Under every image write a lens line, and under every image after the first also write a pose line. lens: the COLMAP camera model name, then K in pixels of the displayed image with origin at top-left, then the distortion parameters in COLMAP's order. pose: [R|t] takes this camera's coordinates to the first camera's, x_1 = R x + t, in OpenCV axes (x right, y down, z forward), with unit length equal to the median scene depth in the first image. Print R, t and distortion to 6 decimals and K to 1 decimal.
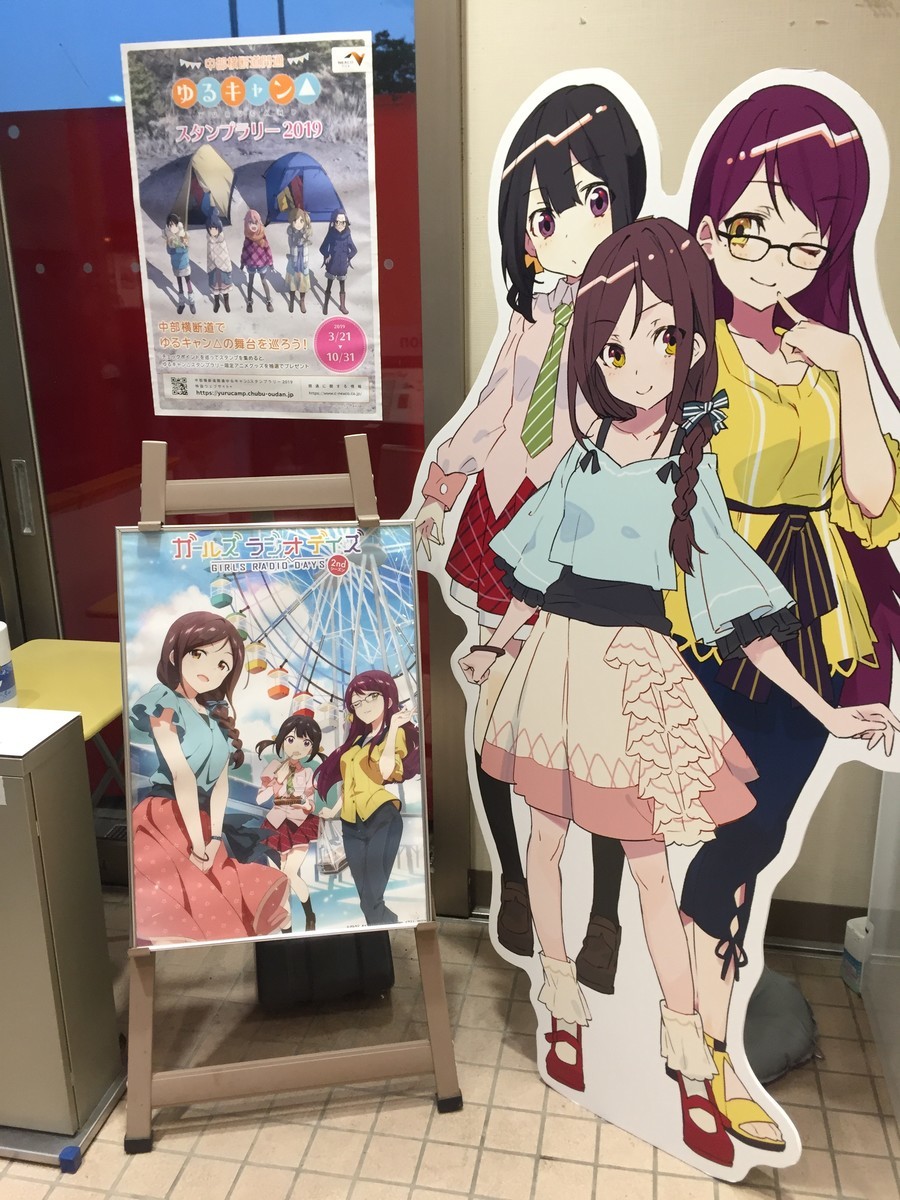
lens RADIAL K [[1031.8, 0, 457.6], [0, 1031.8, 599.2], [0, 0, 1]] dist [0.071609, -0.098304]
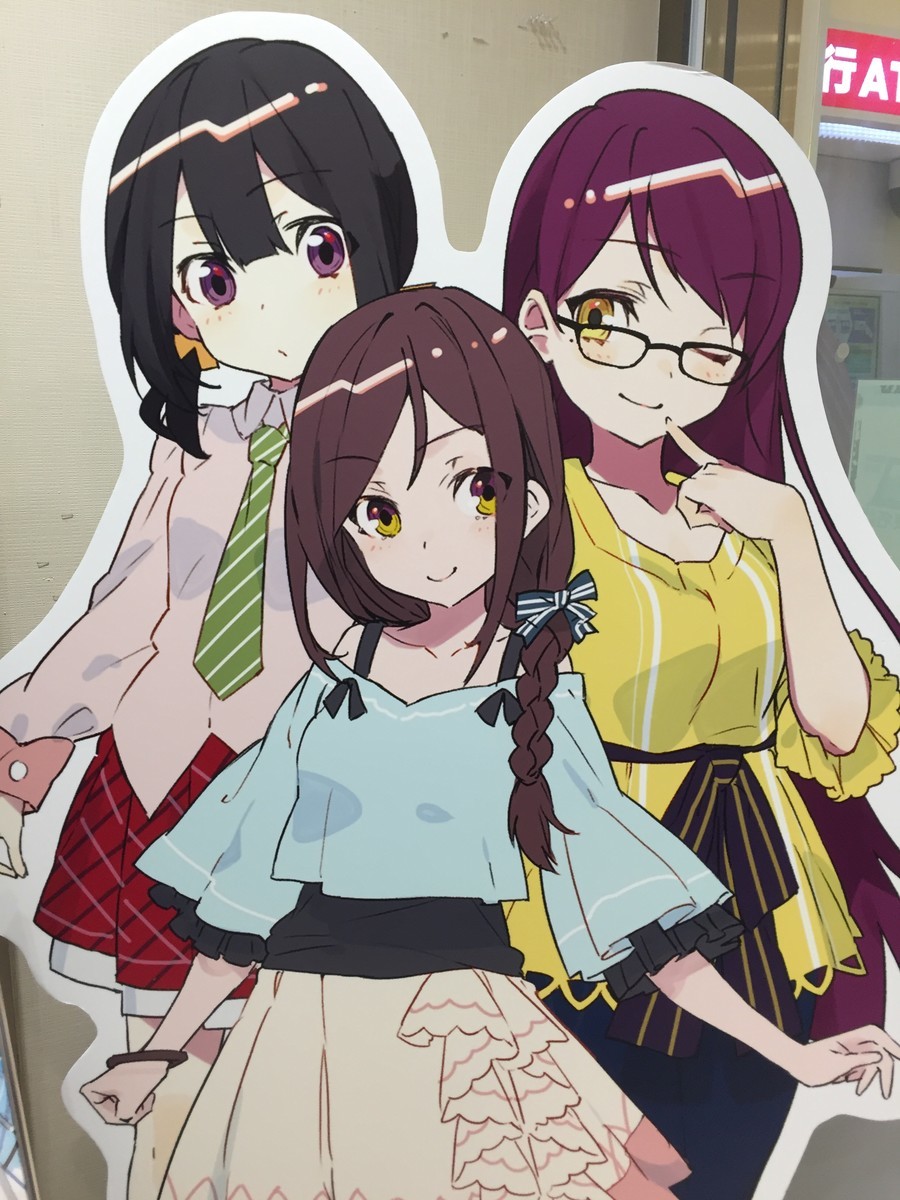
lens RADIAL K [[1031.8, 0, 446.2], [0, 1031.8, 596.0], [0, 0, 1]] dist [0.071609, -0.098304]
pose [[0.806421, -0.101762, 0.582520, -0.158362], [0.143680, 0.989280, -0.026085, -0.175152], [-0.573622, 0.104732, 0.812397, 0.531491]]
